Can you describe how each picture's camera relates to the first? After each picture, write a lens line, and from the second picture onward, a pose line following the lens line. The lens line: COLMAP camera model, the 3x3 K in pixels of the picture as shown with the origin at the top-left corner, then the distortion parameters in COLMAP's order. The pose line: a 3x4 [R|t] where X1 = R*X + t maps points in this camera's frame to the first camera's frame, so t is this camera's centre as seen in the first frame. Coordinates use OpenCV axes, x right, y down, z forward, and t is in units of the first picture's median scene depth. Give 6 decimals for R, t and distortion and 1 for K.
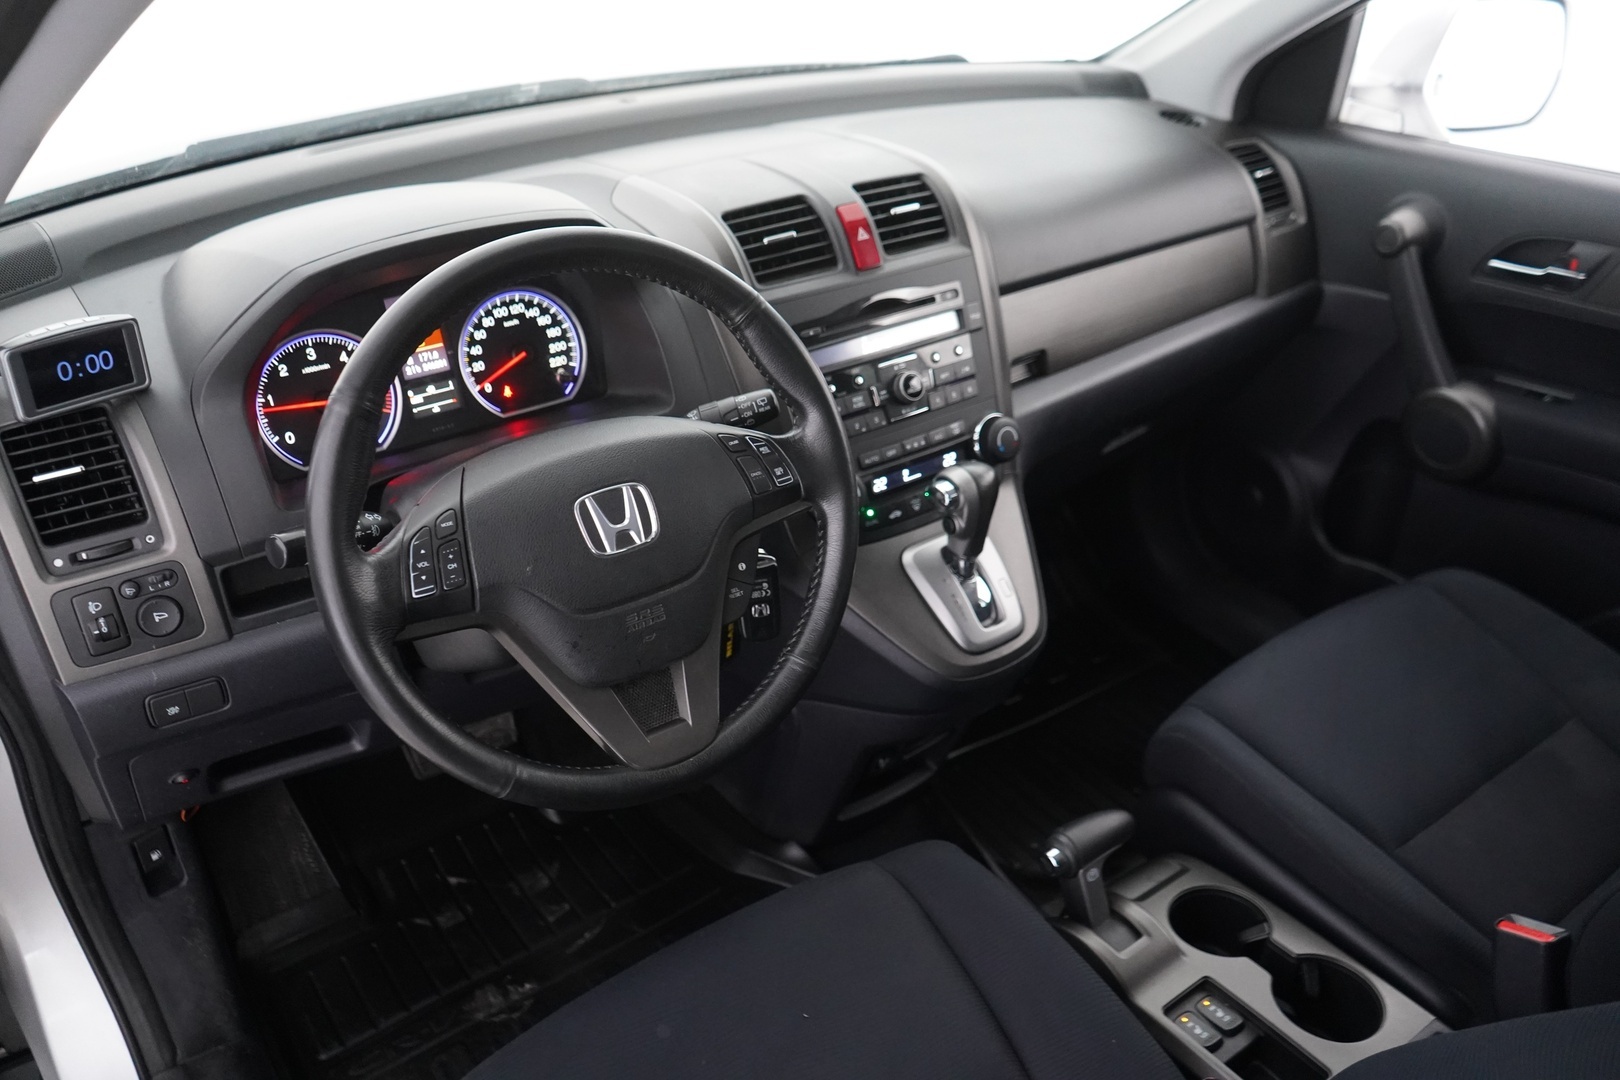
lens RADIAL K [[1309.8, 0, 809.6], [0, 1309.8, 533.8], [0, 0, 1]] dist [-0.010891, 0.010086]
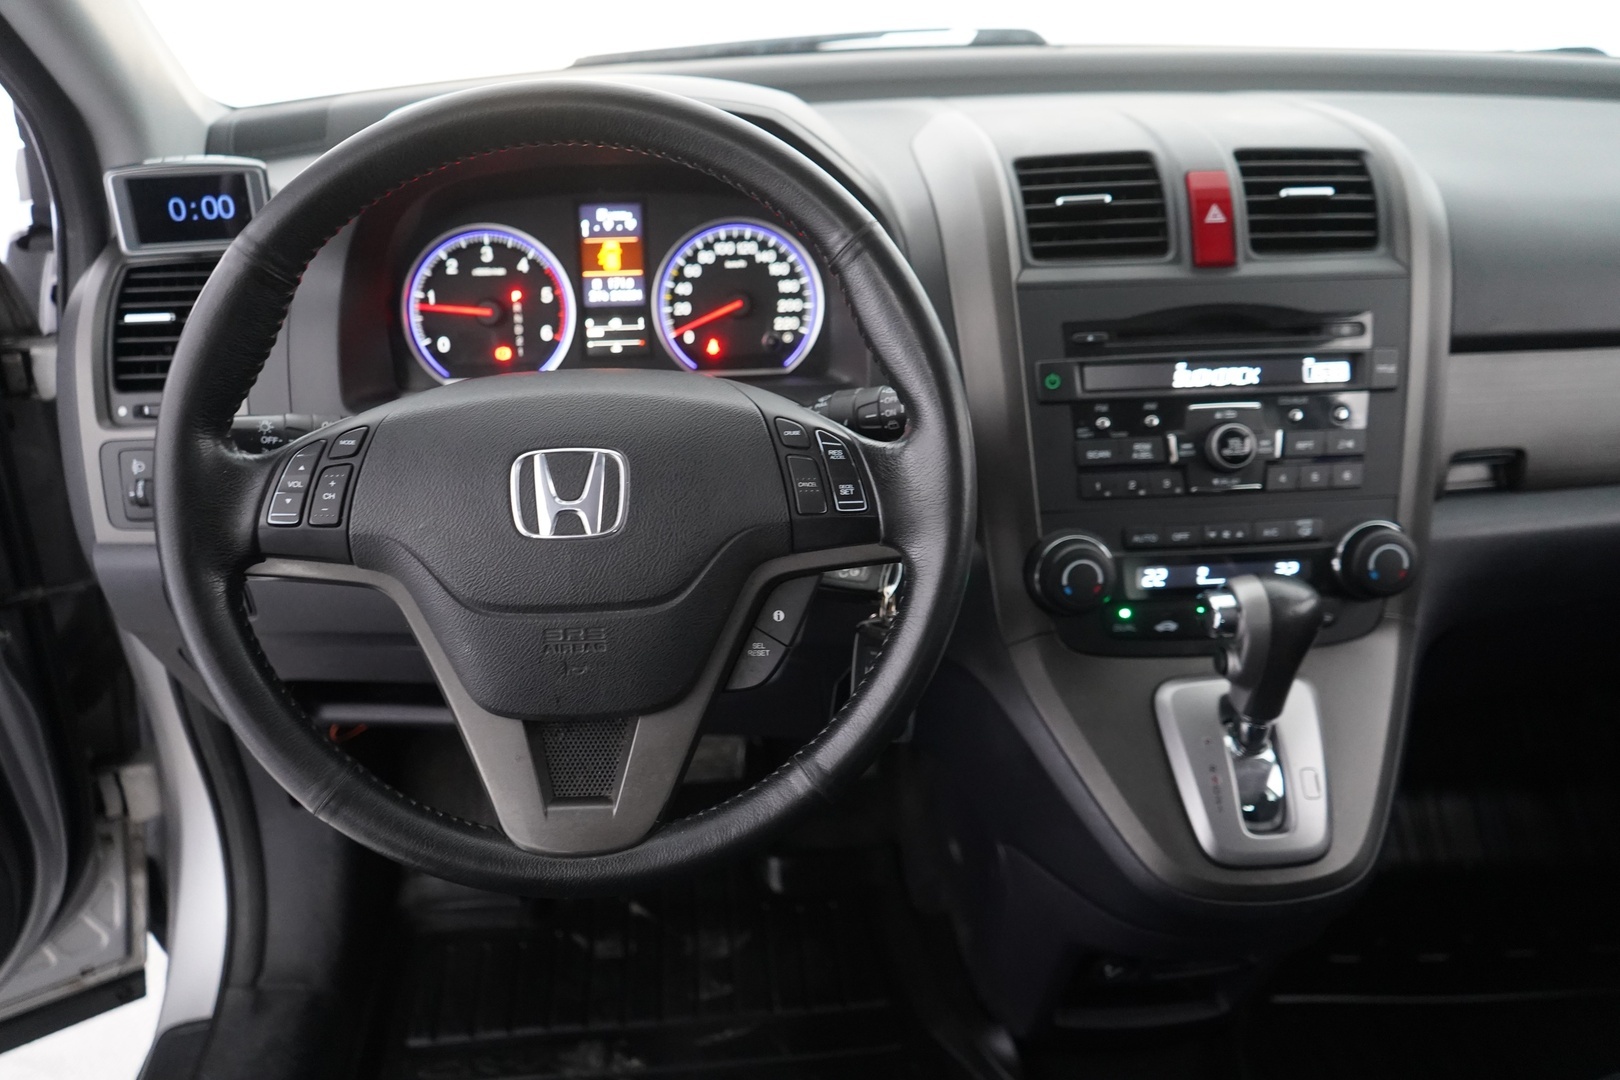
lens RADIAL K [[1309.8, 0, 809.6], [0, 1309.8, 533.8], [0, 0, 1]] dist [-0.010891, 0.010086]
pose [[0.851410, 0.233761, -0.469529, 0.226861], [-0.255912, 0.966548, 0.017156, -0.026780], [0.457833, 0.105551, 0.882750, 0.331047]]
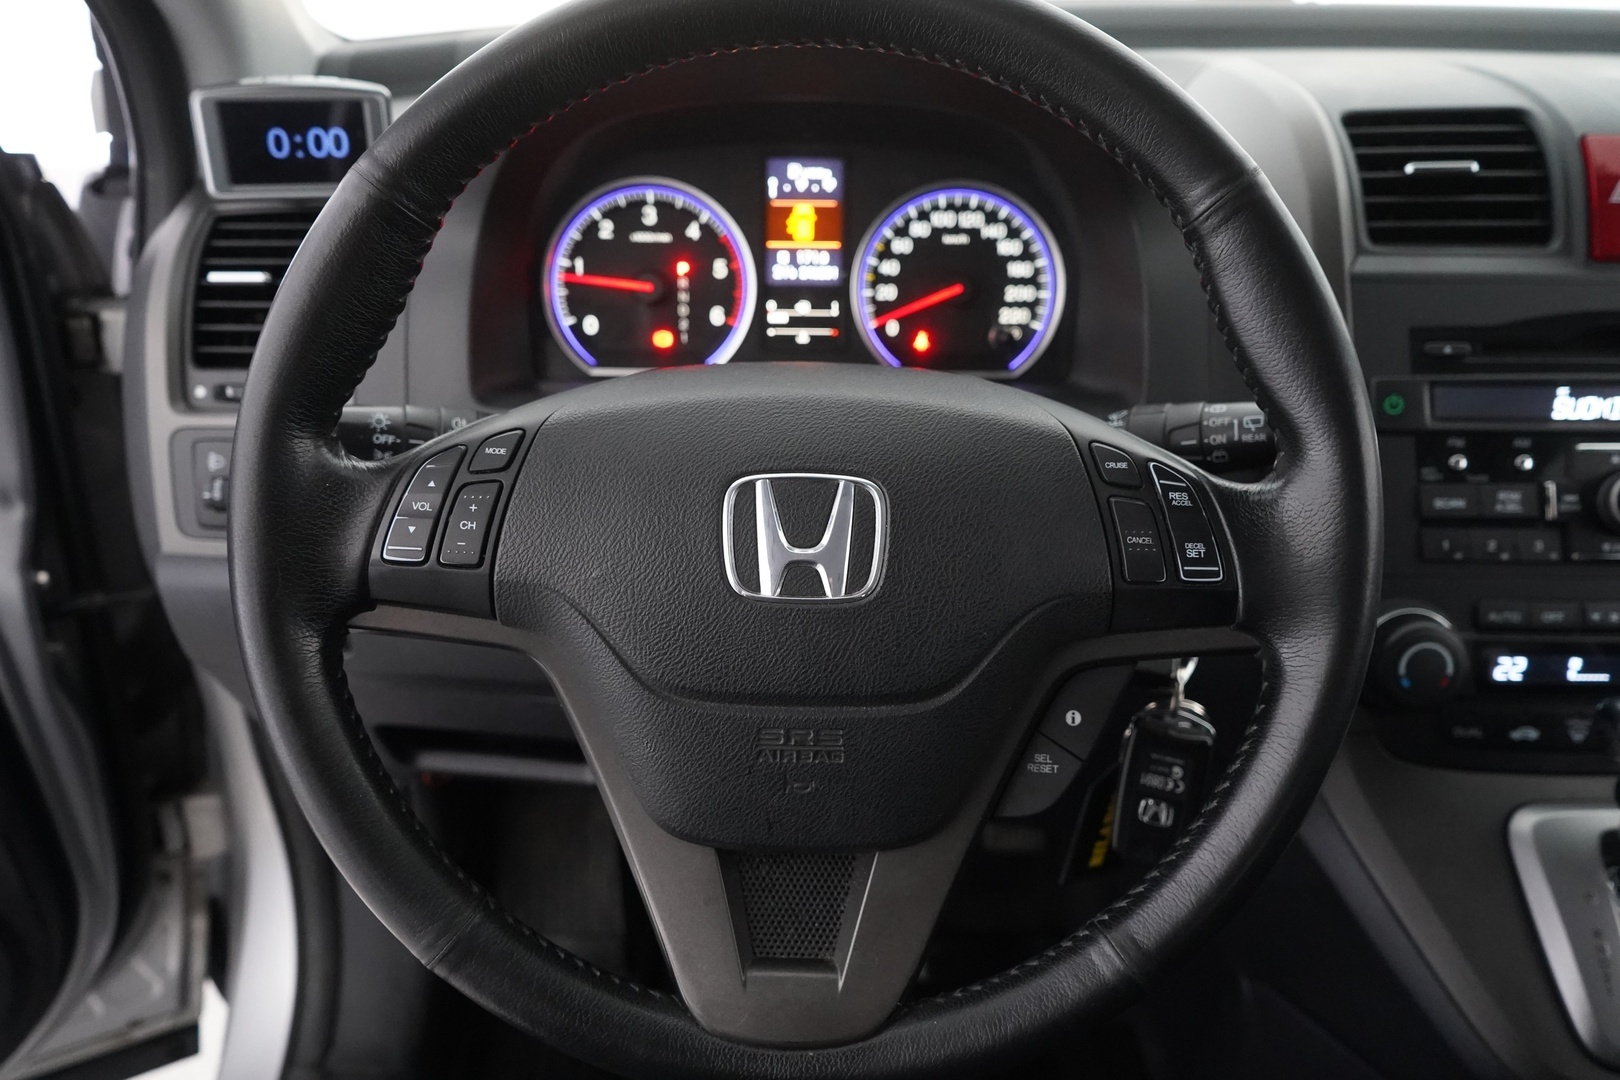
lens RADIAL K [[1309.8, 0, 809.6], [0, 1309.8, 533.8], [0, 0, 1]] dist [-0.010891, 0.010086]
pose [[0.813327, 0.273438, -0.513548, 0.083581], [-0.300783, 0.953183, 0.031159, -0.021792], [0.498026, 0.129124, 0.857495, 0.433318]]
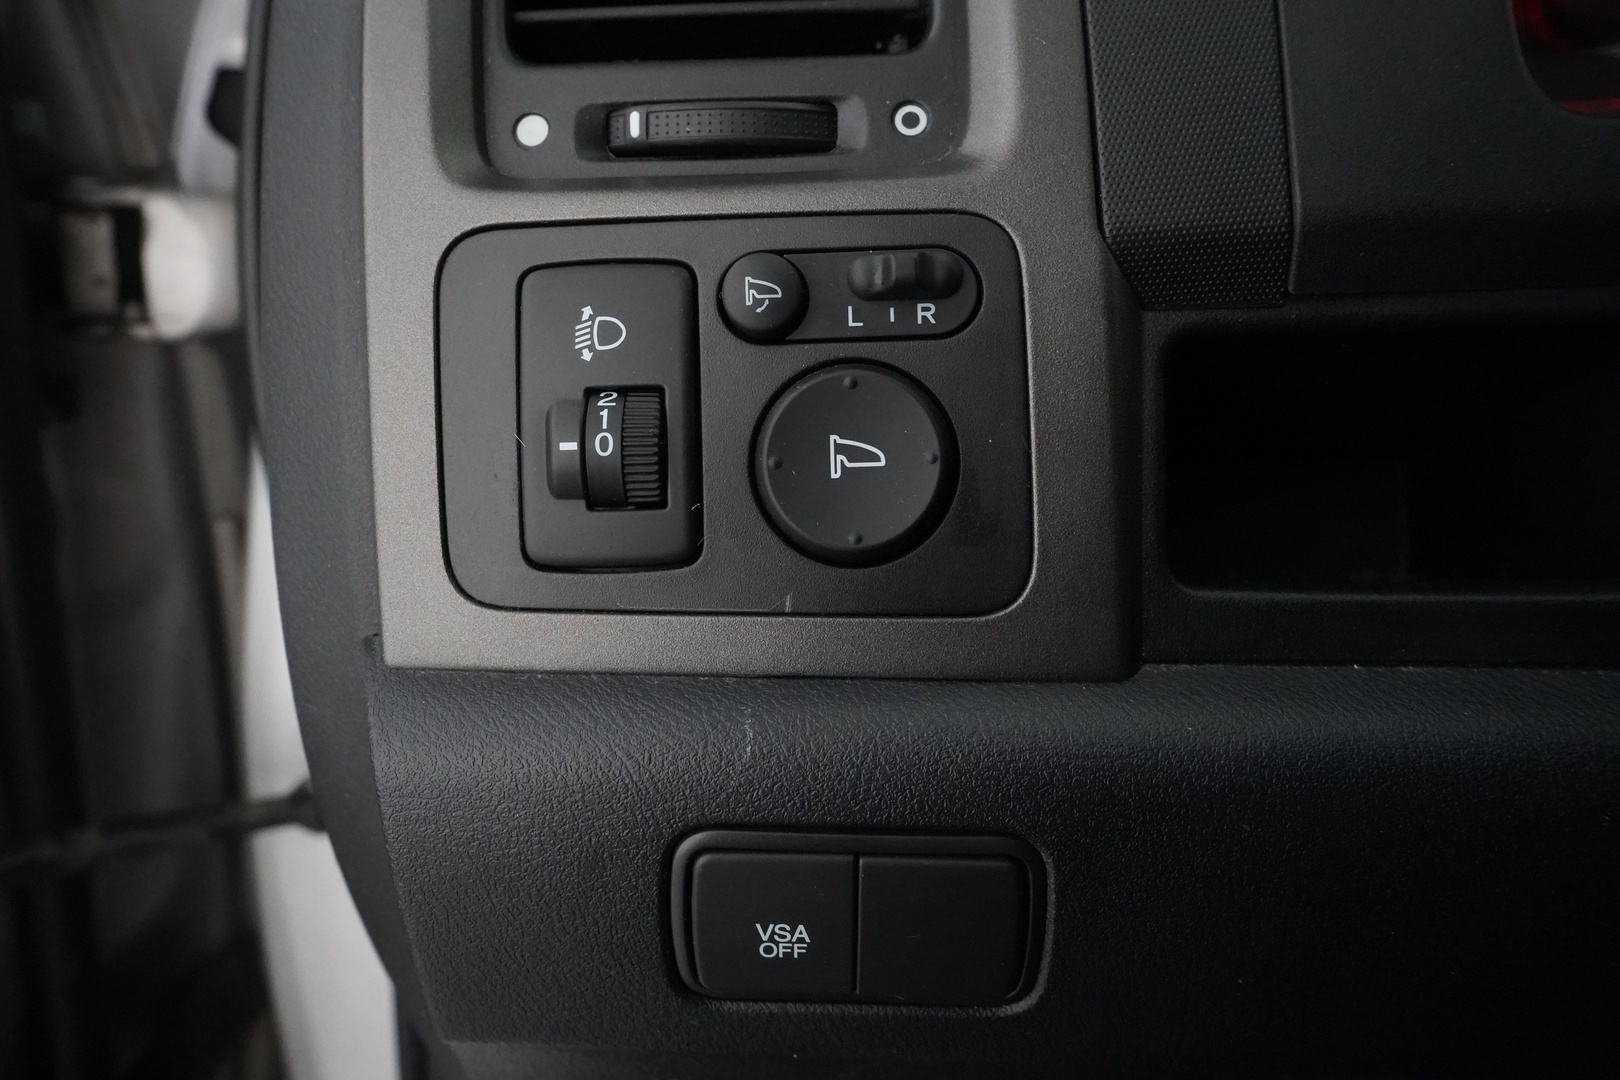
lens RADIAL K [[1309.8, 0, 809.6], [0, 1309.8, 533.8], [0, 0, 1]] dist [-0.010891, 0.010086]
pose [[0.833111, 0.161743, -0.528929, -0.318537], [-0.275222, 0.950720, -0.142775, 0.085138], [0.479770, 0.264521, 0.836570, 0.672245]]
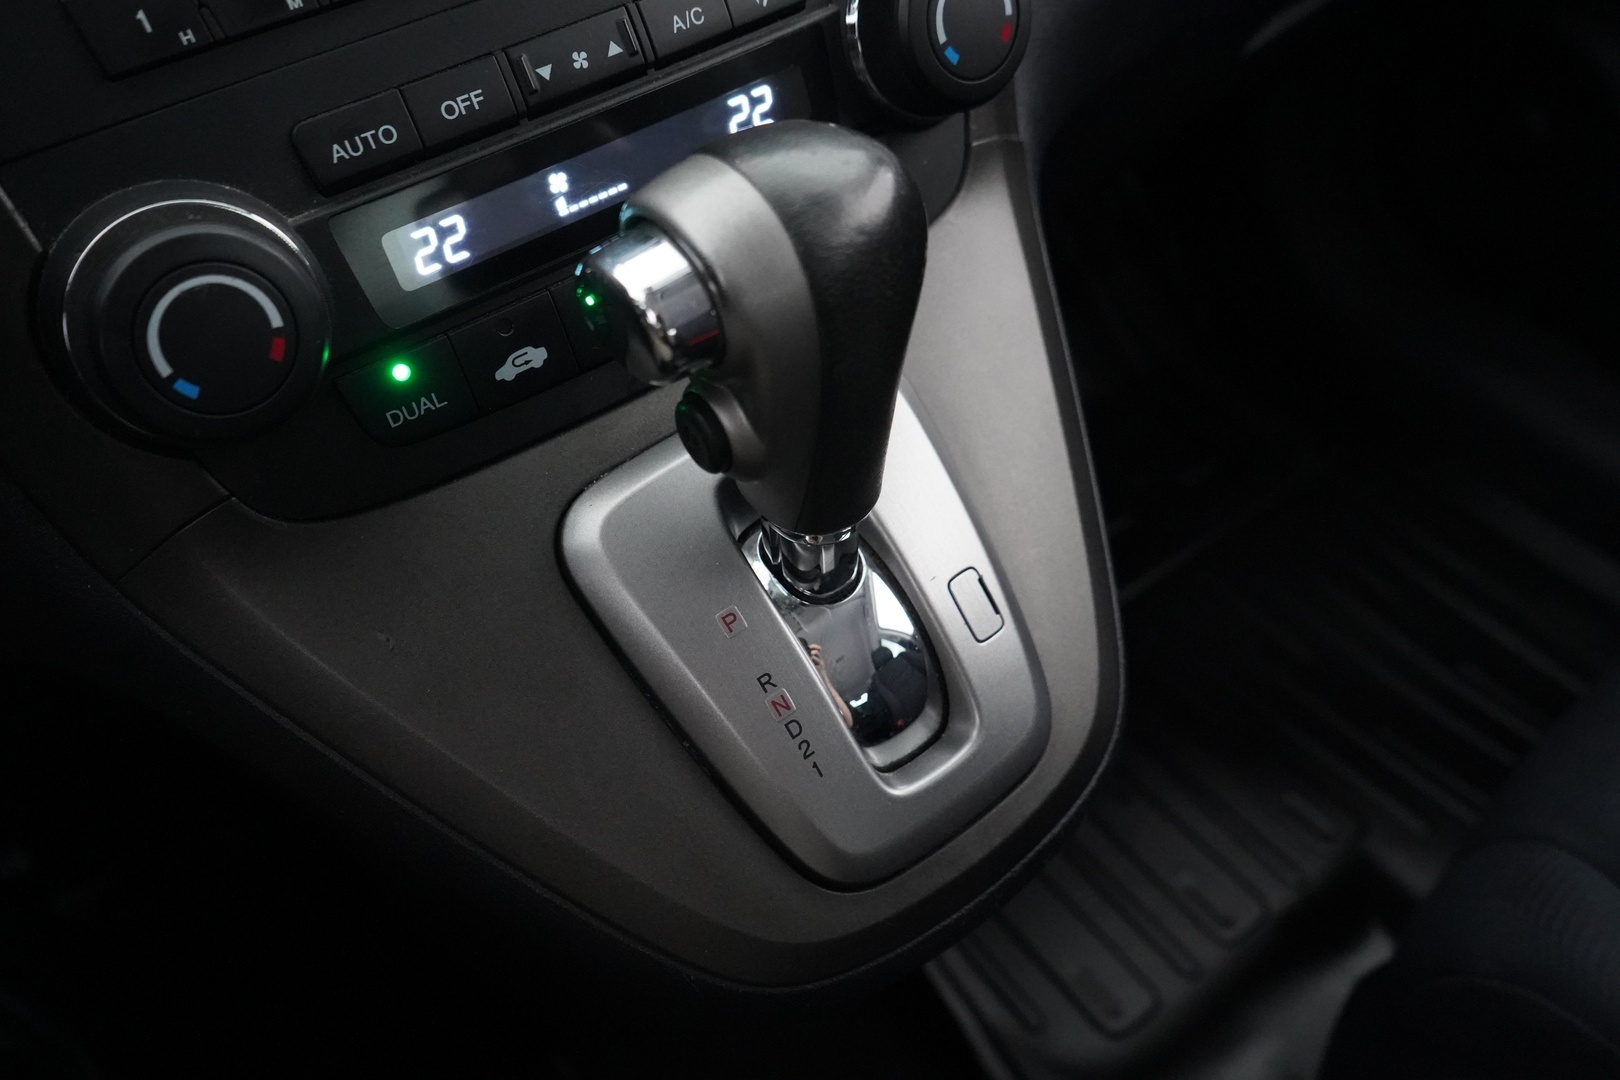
lens RADIAL K [[1309.8, 0, 809.6], [0, 1309.8, 533.8], [0, 0, 1]] dist [-0.010891, 0.010086]
pose [[0.998258, -0.050700, -0.030173, 0.133126], [0.057010, 0.960583, 0.272086, -0.050692], [0.015189, -0.273332, 0.961800, 0.794901]]
